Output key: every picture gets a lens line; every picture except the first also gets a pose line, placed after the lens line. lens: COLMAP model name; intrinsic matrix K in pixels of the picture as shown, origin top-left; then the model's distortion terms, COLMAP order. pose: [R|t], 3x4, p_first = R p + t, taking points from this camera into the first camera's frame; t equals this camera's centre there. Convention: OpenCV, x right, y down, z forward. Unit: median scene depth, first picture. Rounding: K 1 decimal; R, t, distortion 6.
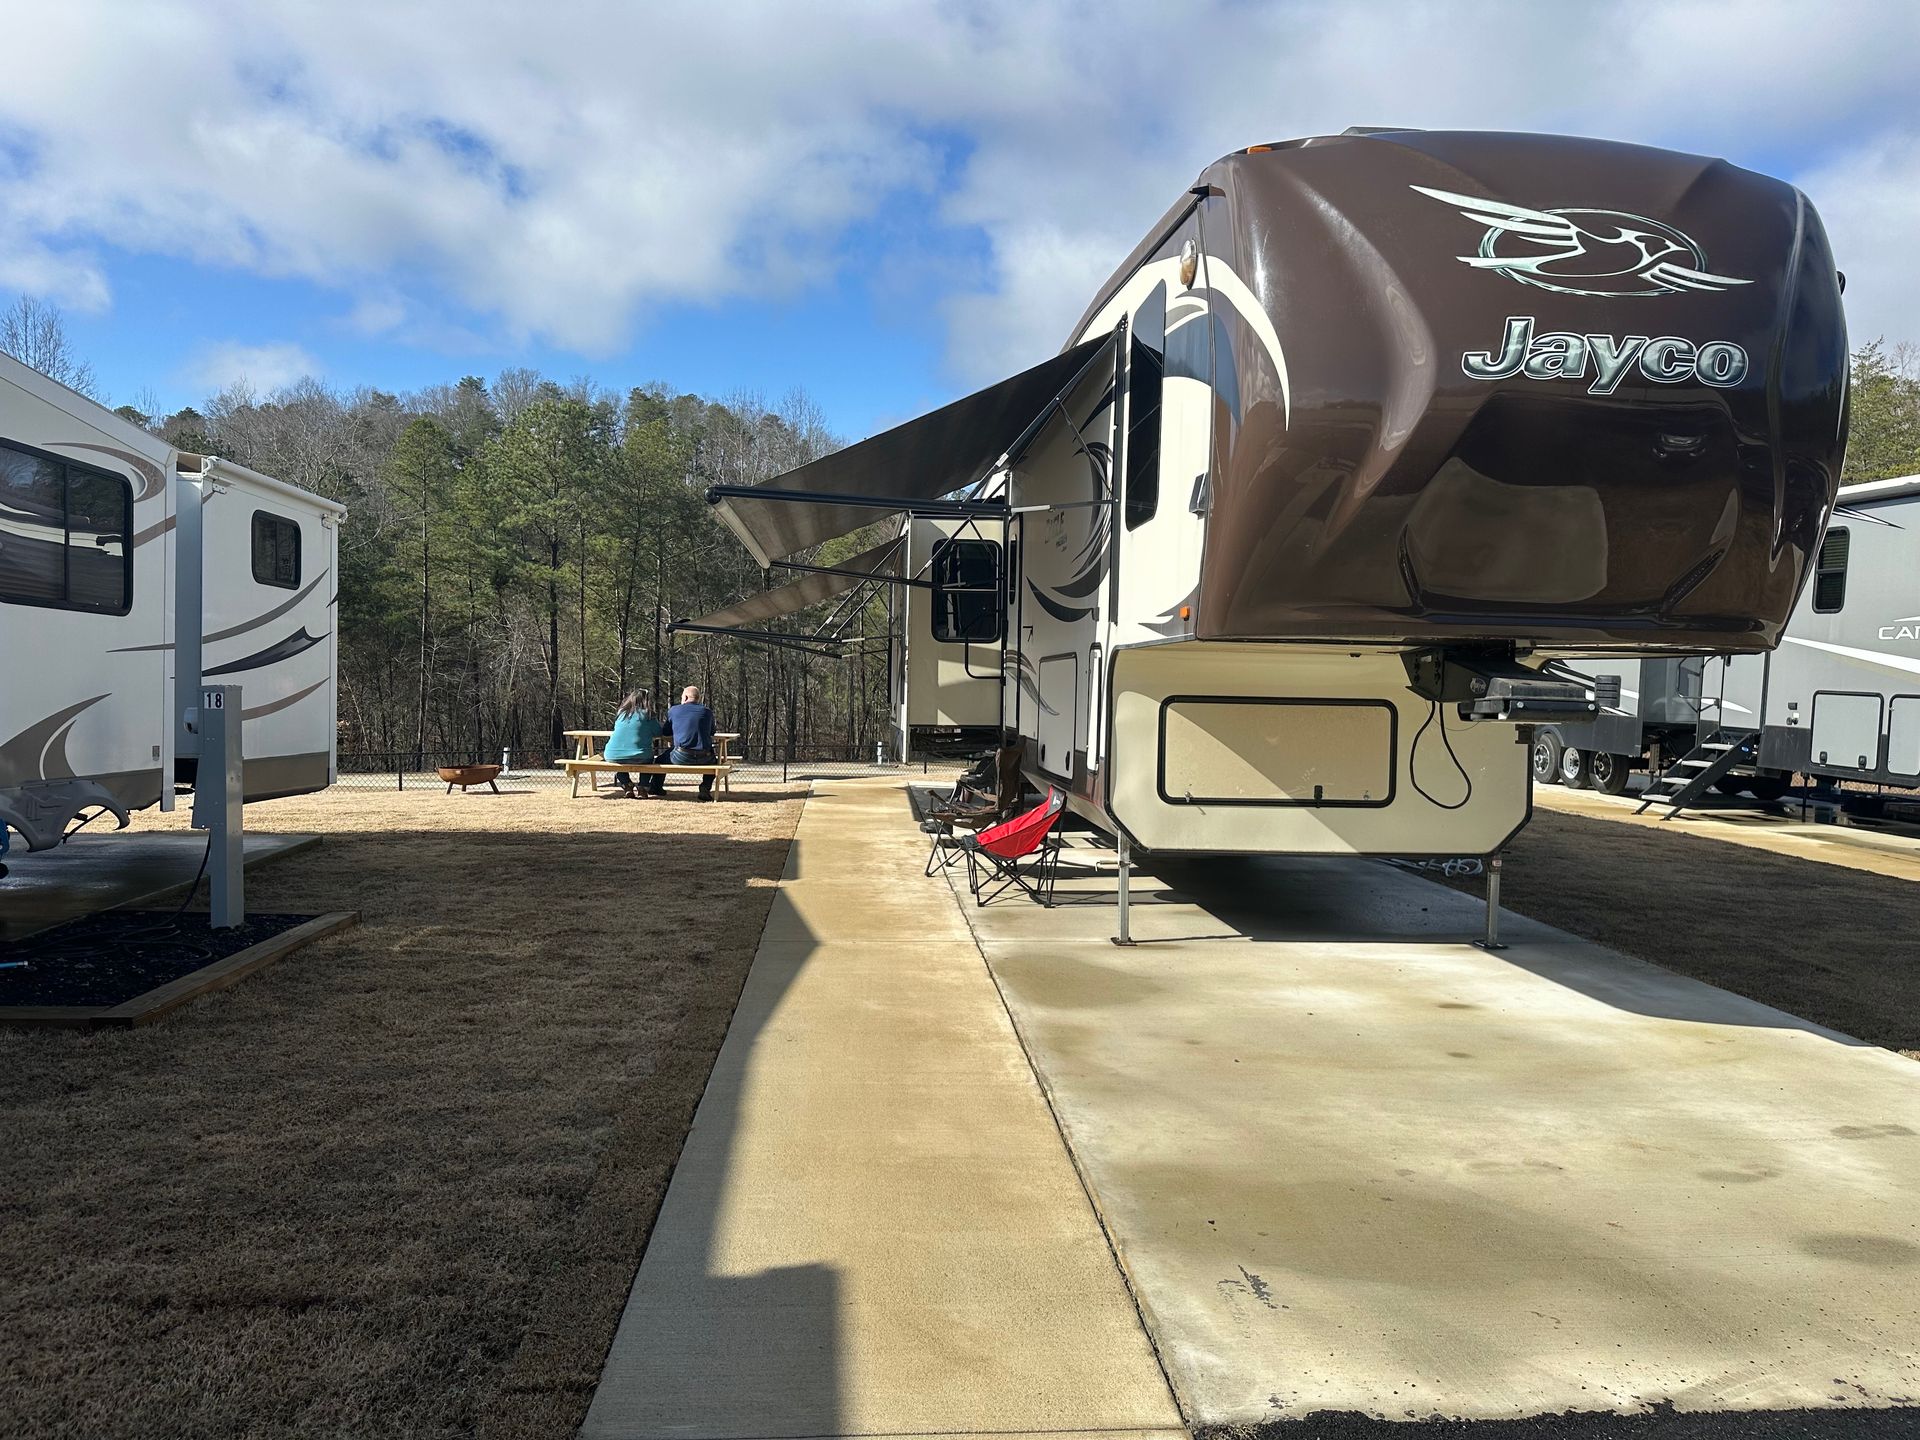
lens RADIAL K [[1353.1, 0, 1015.3], [0, 1353.1, 729.9], [0, 0, 1]] dist [0.088078, -0.073756]
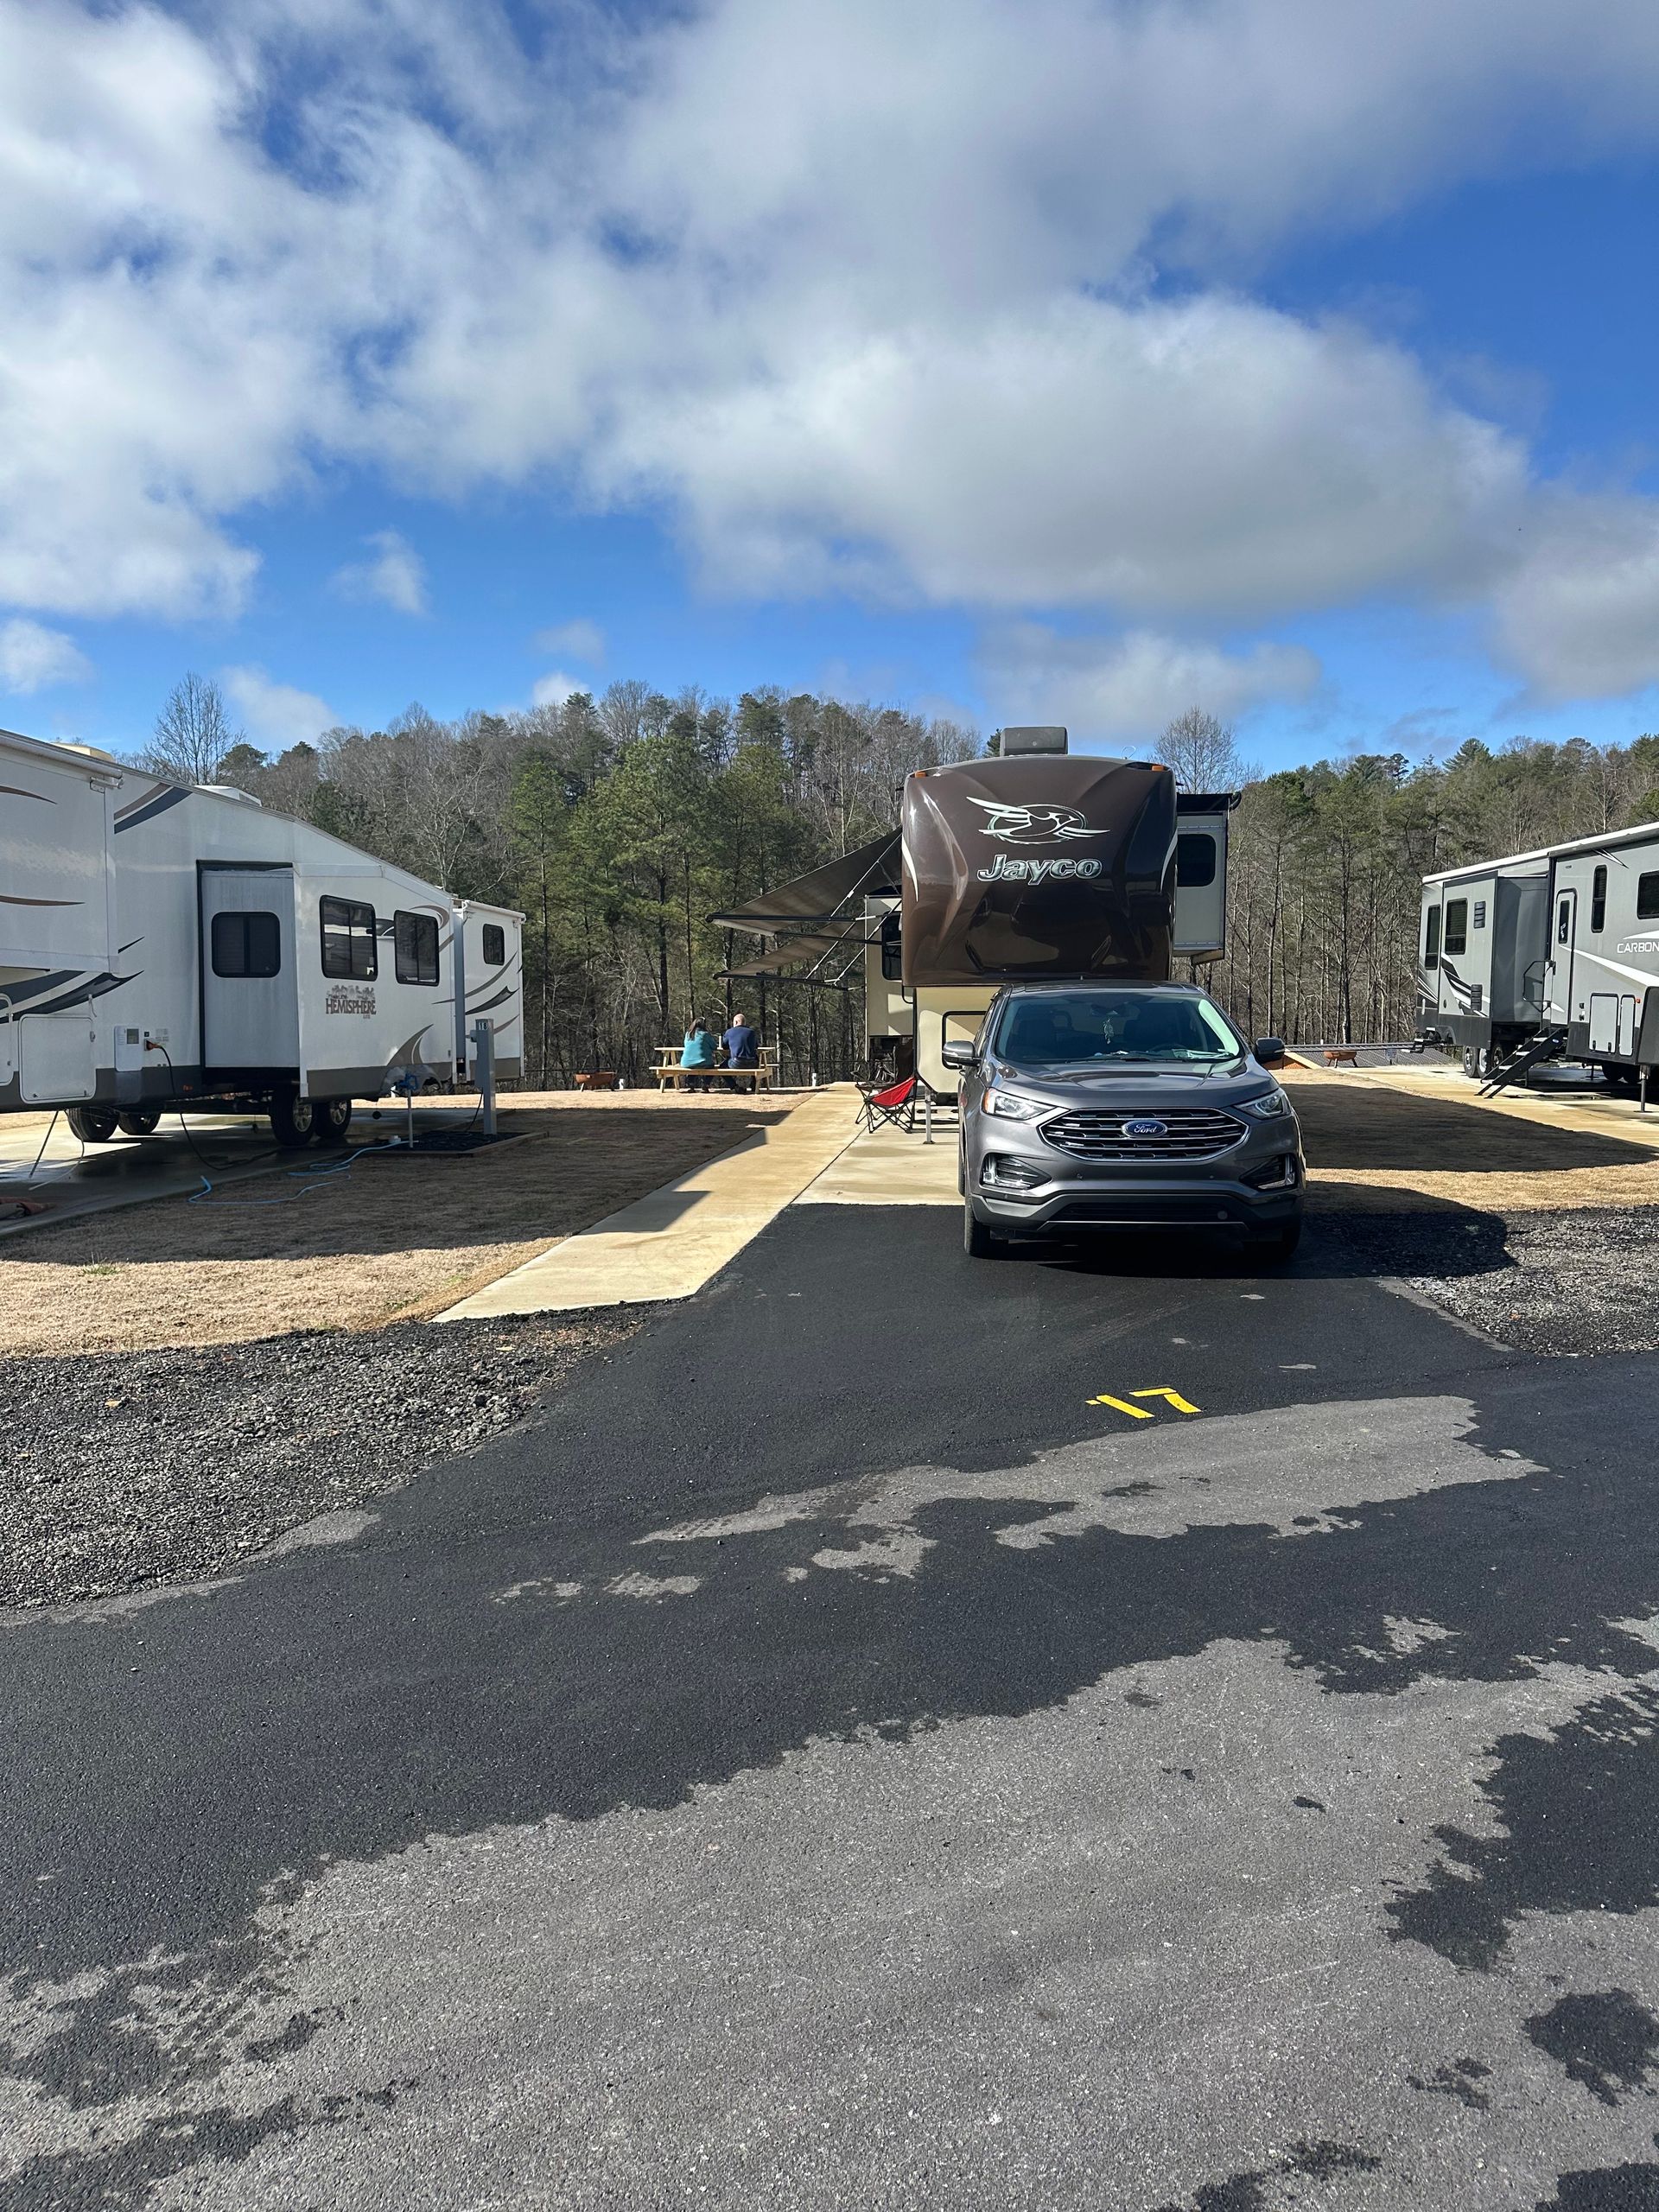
lens RADIAL K [[1558.9, 0, 876.8], [0, 1558.9, 1097.1], [0, 0, 1]] dist [0.088078, -0.073756]
pose [[0.980678, -0.017028, -0.194884, 0.313319], [0.021686, 0.999527, 0.021796, 0.031013], [0.194421, -0.025602, 0.980584, -0.819700]]
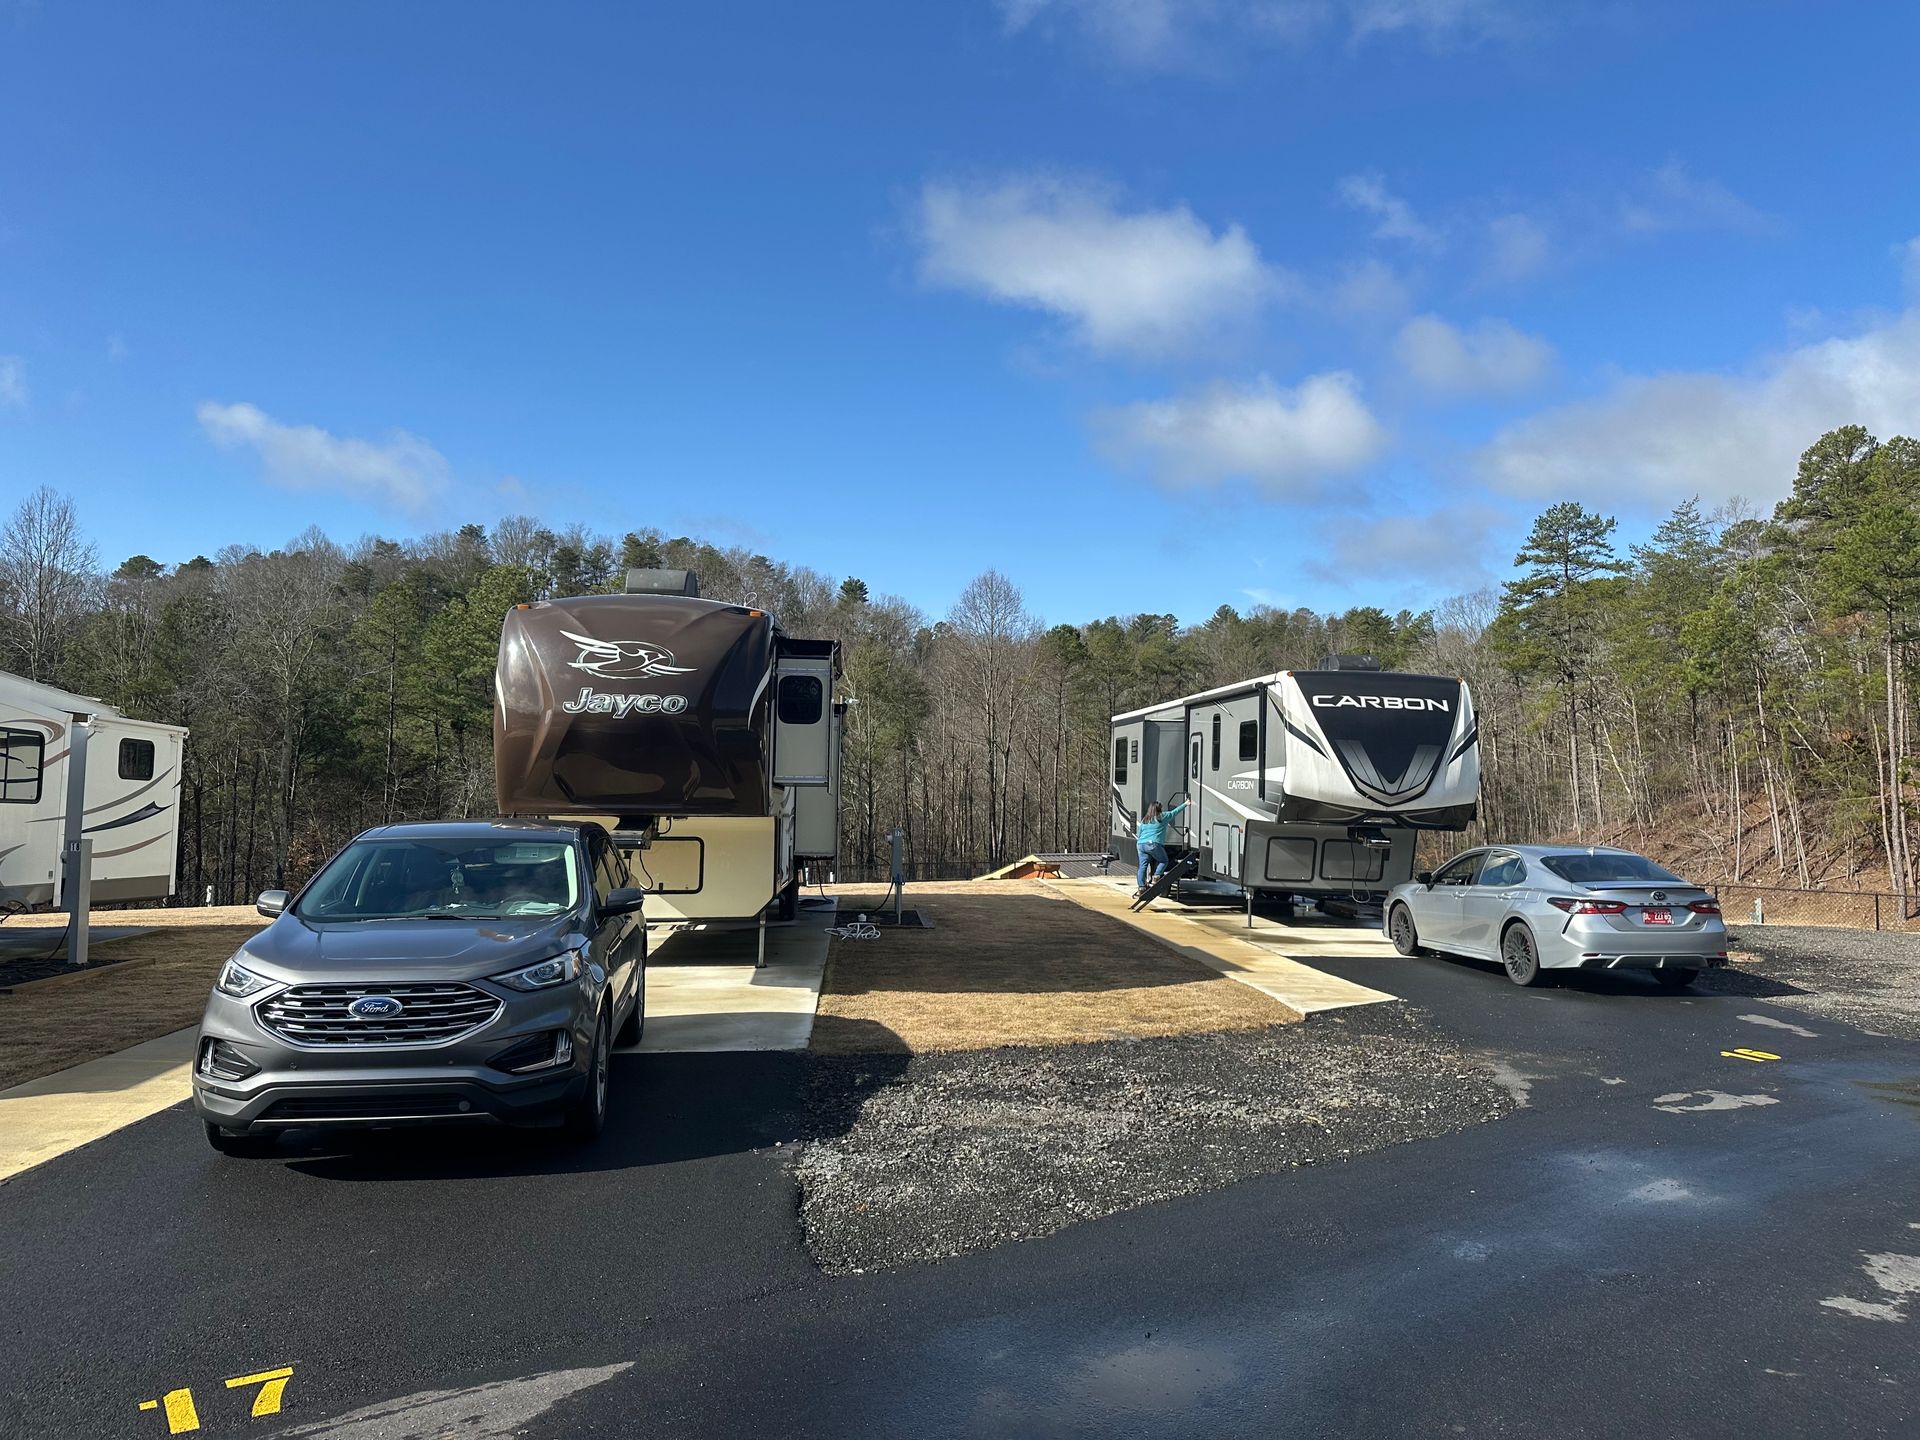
lens RADIAL K [[1353.1, 0, 1015.3], [0, 1353.1, 729.9], [0, 0, 1]] dist [0.088078, -0.073756]
pose [[0.999918, -0.012765, -0.001333, 0.527828], [0.012585, 0.995563, -0.093251, 0.009631], [0.002517, 0.093226, 0.995642, -0.679616]]
